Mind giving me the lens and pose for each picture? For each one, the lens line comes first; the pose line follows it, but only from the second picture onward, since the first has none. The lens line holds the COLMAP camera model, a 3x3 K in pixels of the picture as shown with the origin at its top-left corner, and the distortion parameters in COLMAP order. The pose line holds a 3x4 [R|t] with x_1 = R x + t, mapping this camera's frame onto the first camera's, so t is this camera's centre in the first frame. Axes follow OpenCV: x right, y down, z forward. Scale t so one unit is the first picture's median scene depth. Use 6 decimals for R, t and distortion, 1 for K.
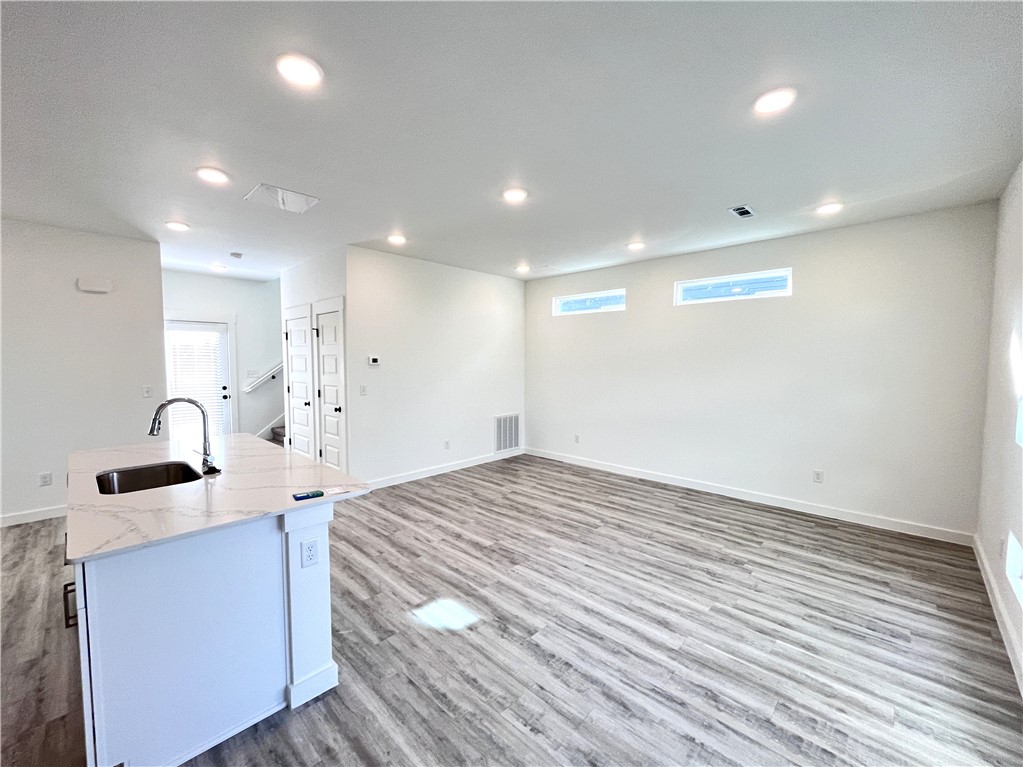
lens RADIAL K [[418.0, 0, 511.5], [0, 418.0, 383.5], [0, 0, 1]] dist [-0.007716, 0.000270]
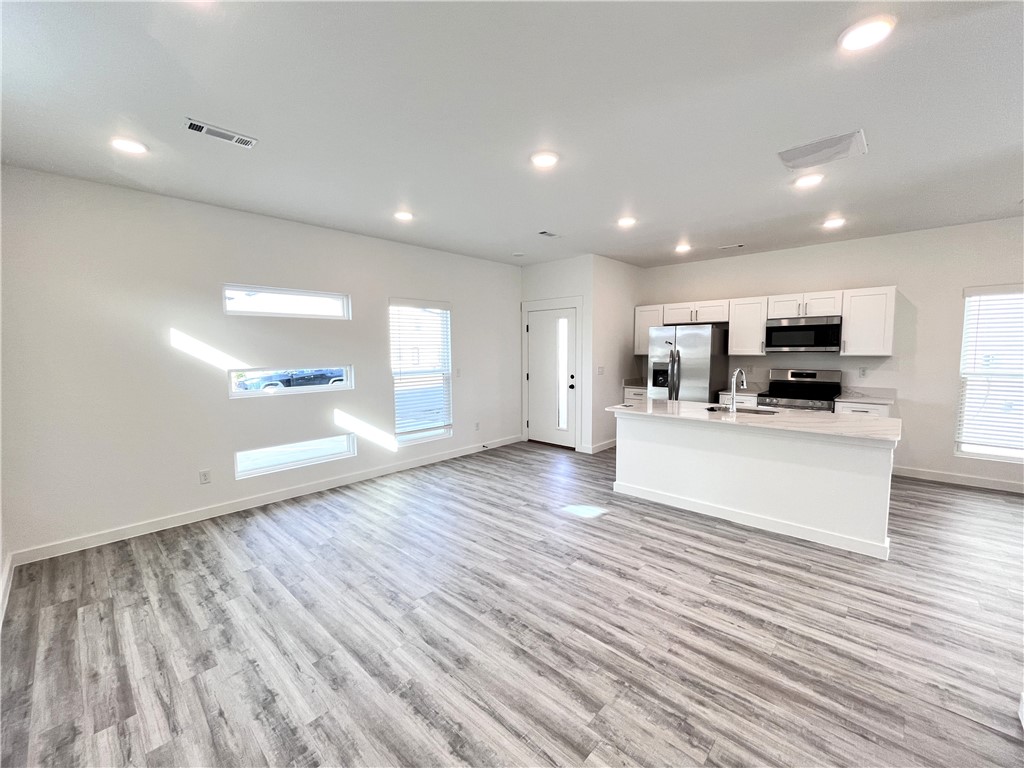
lens RADIAL K [[421.7, 0, 509.1], [0, 421.7, 383.4], [0, 0, 1]] dist [-0.002927, -0.000508]
pose [[-0.999981, 0.006112, -0.001135, 0.084653], [0.005891, 0.990000, 0.140941, -0.101608], [0.001985, 0.140932, -0.990017, 1.842873]]
